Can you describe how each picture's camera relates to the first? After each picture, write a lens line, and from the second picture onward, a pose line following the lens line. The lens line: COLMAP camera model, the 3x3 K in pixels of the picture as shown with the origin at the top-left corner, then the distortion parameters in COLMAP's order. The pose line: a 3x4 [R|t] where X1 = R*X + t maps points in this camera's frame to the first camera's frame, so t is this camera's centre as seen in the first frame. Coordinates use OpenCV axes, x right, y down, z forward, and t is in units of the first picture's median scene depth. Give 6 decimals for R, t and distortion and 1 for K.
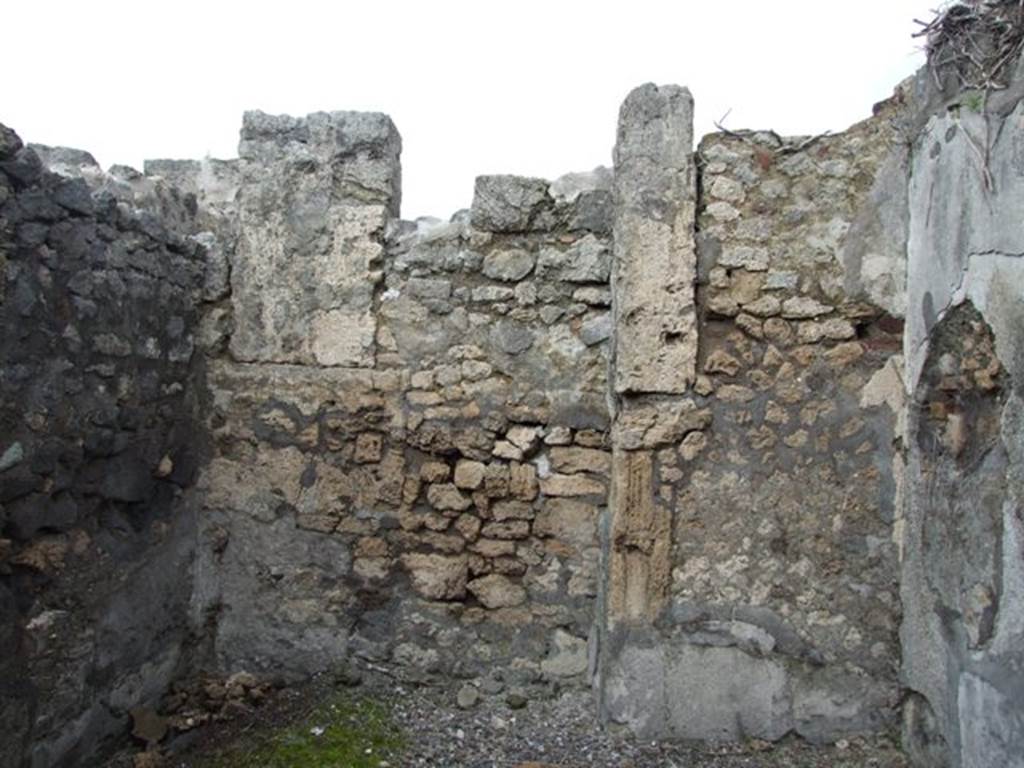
lens RADIAL K [[915.0, 0, 556.5], [0, 915.0, 360.4], [0, 0, 1]] dist [-0.068946, 0.097931]
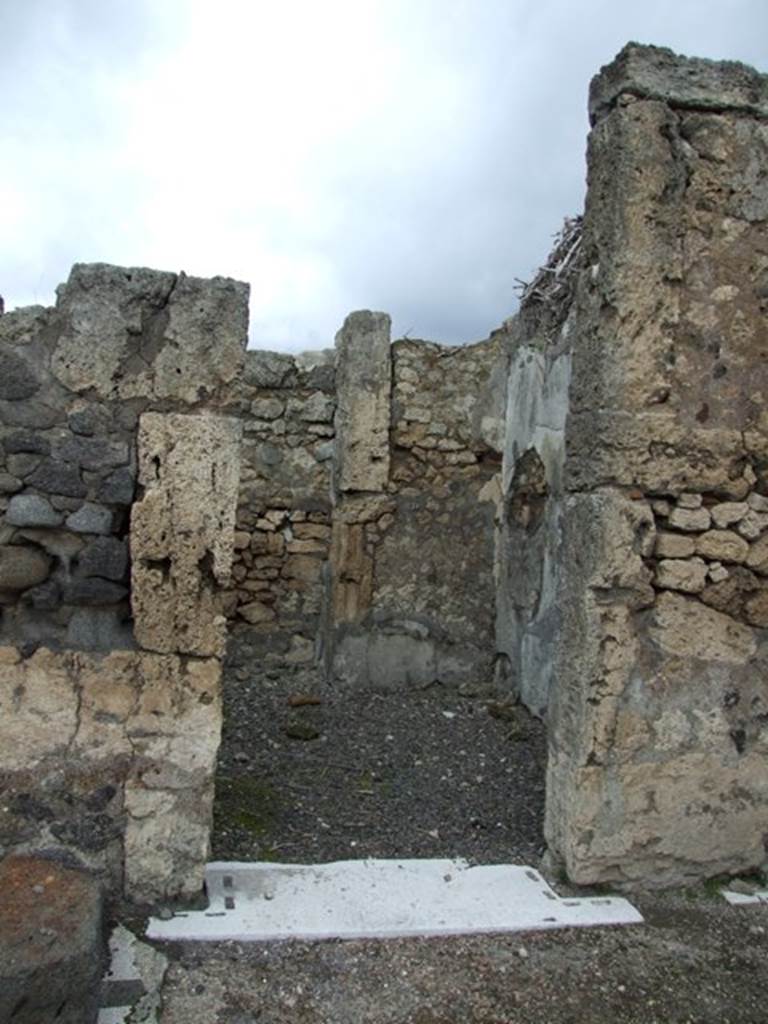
lens RADIAL K [[915.0, 0, 384.0], [0, 915.0, 512.0], [0, 0, 1]] dist [-0.068946, 0.097931]
pose [[0.971447, 0.014898, 0.236786, -0.268584], [-0.029364, 0.997903, 0.057685, -0.026392], [-0.235430, -0.062991, 0.969848, -0.697462]]
